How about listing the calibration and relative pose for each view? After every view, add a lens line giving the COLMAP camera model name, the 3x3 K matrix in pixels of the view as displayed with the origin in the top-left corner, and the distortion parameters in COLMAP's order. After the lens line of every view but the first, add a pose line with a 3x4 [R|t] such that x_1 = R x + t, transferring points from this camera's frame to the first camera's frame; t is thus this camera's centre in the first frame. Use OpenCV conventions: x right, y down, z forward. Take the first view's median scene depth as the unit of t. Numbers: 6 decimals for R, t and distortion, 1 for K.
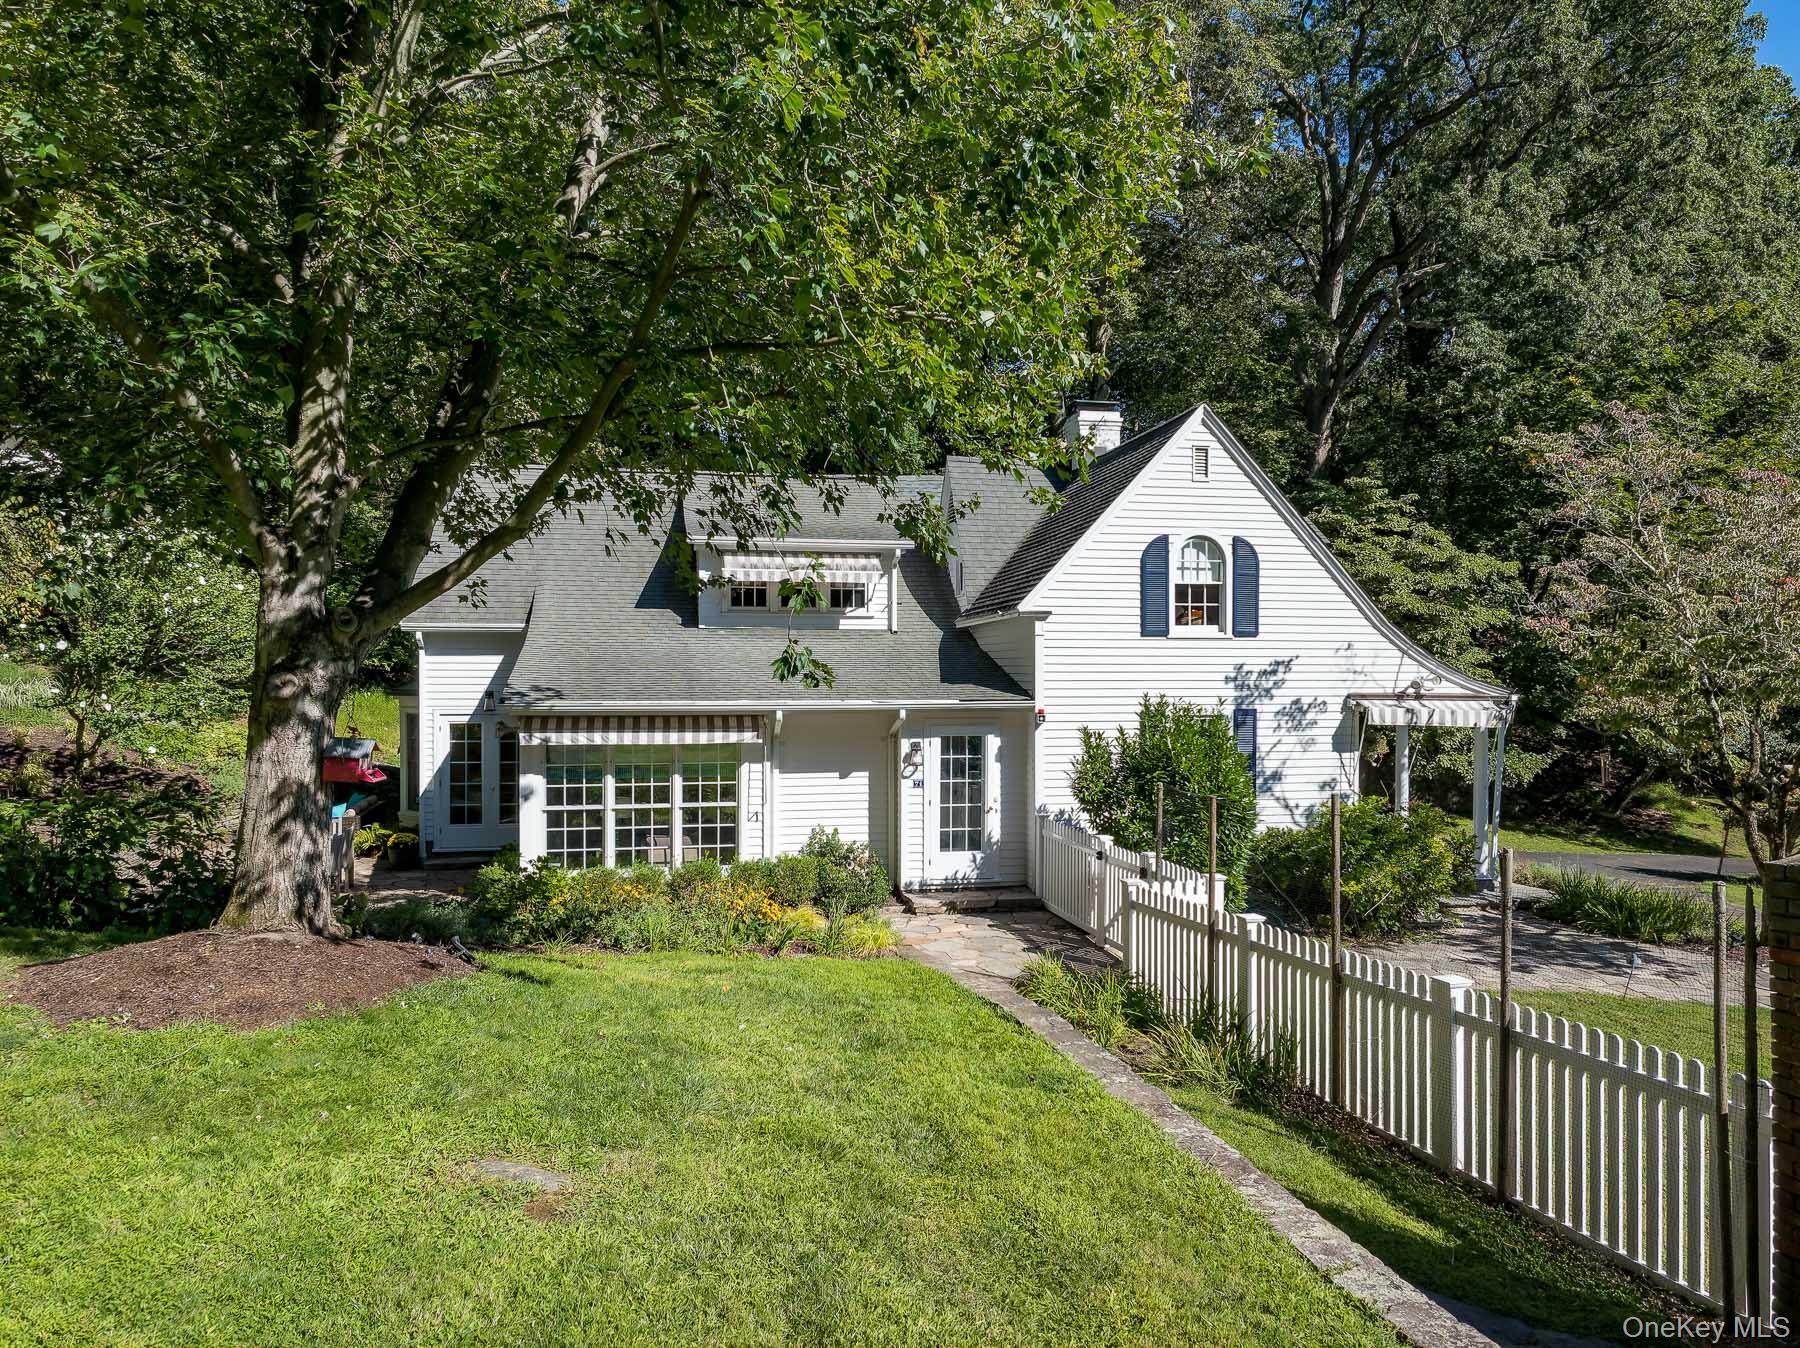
lens RADIAL K [[1252.3, 0, 900.6], [0, 1252.3, 669.7], [0, 0, 1]] dist [0.000594, 0.001609]
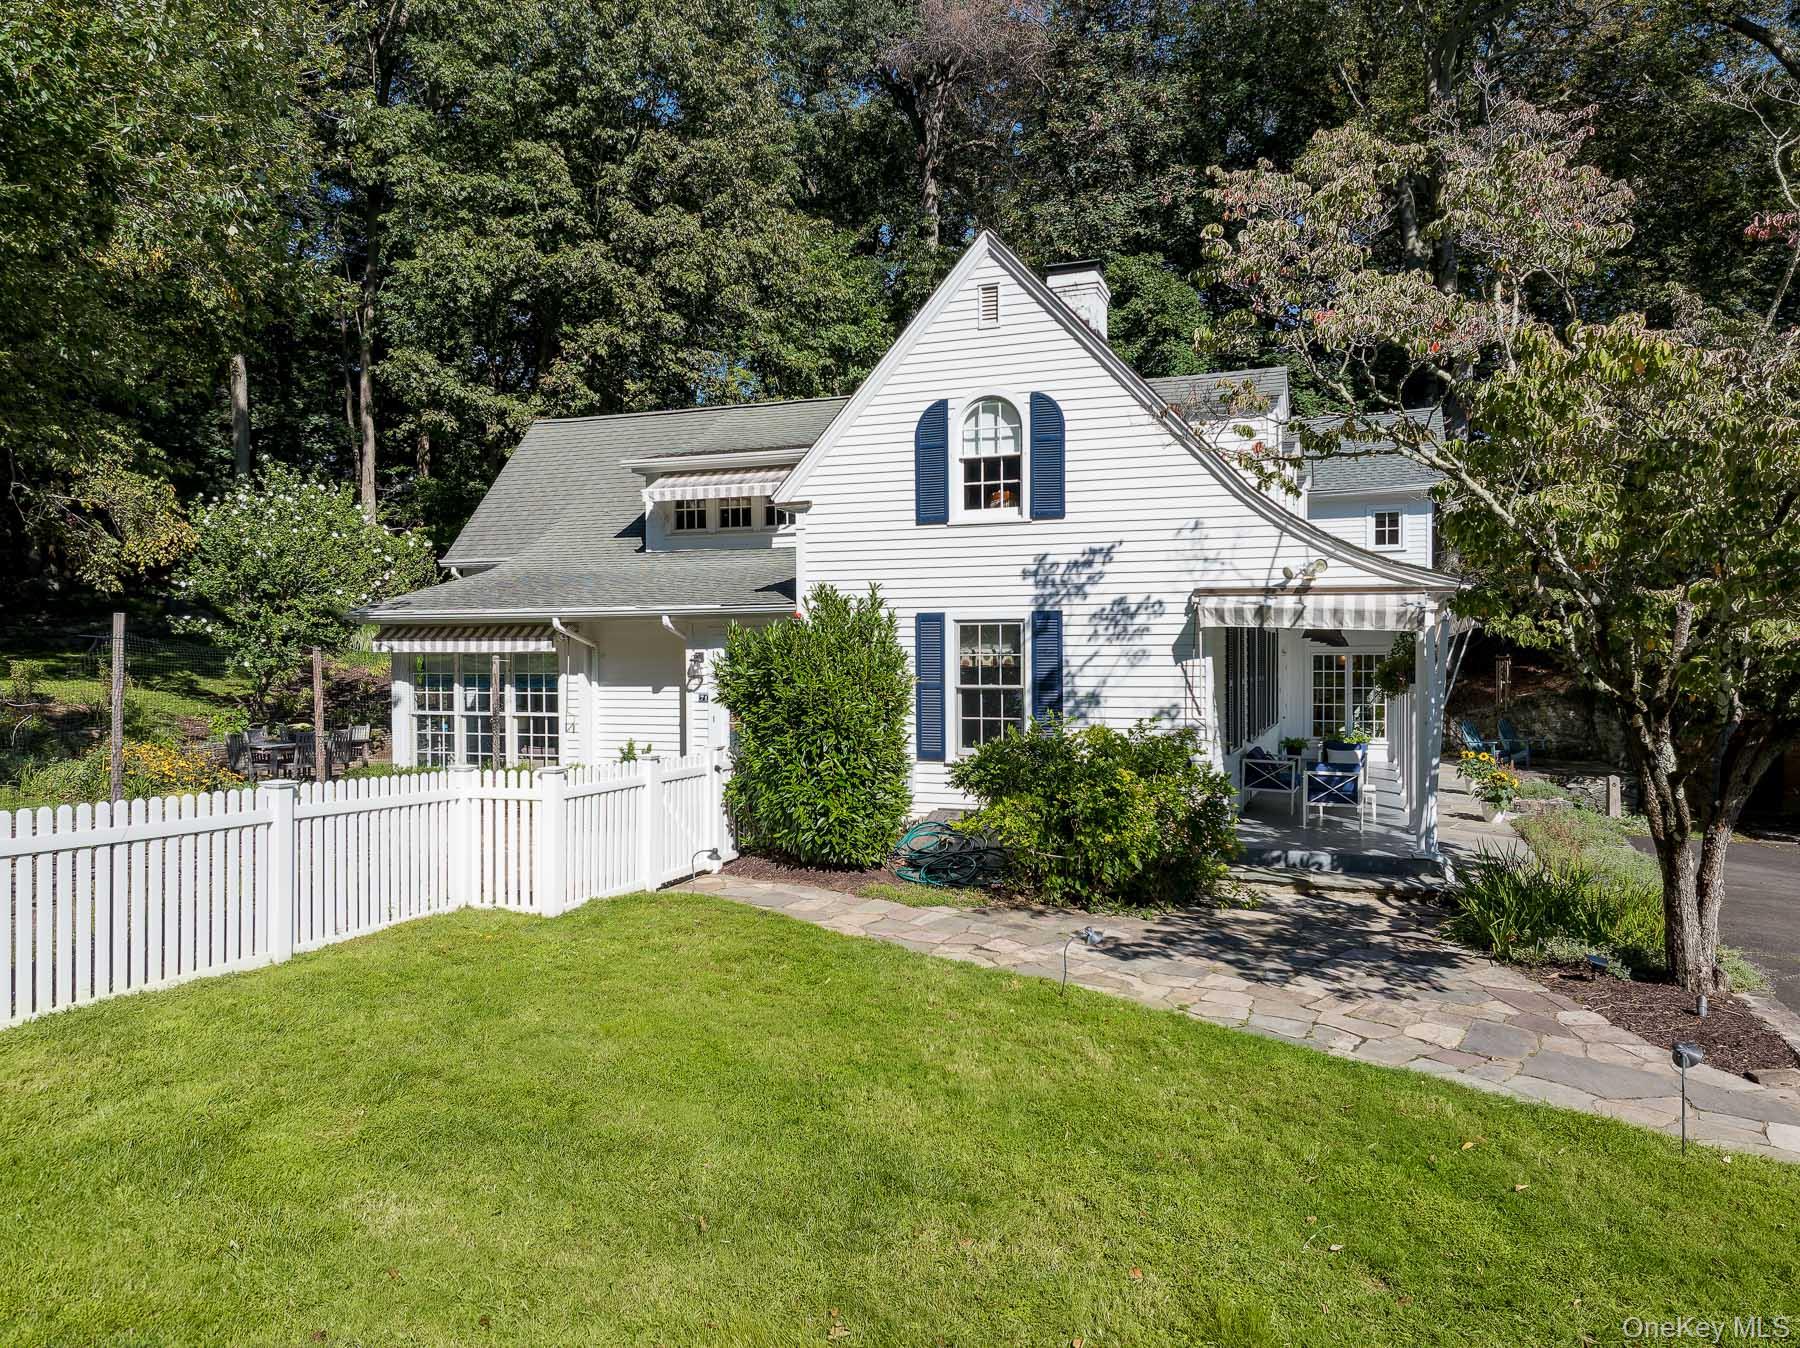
lens RADIAL K [[1252.3, 0, 899.9], [0, 1252.3, 675.1], [0, 0, 1]] dist [0.000594, 0.001609]
pose [[0.840704, 0.003450, -0.541484, 0.621481], [-0.002011, 0.999993, 0.003249, 0.069019], [0.541492, -0.001643, 0.840704, 0.291107]]
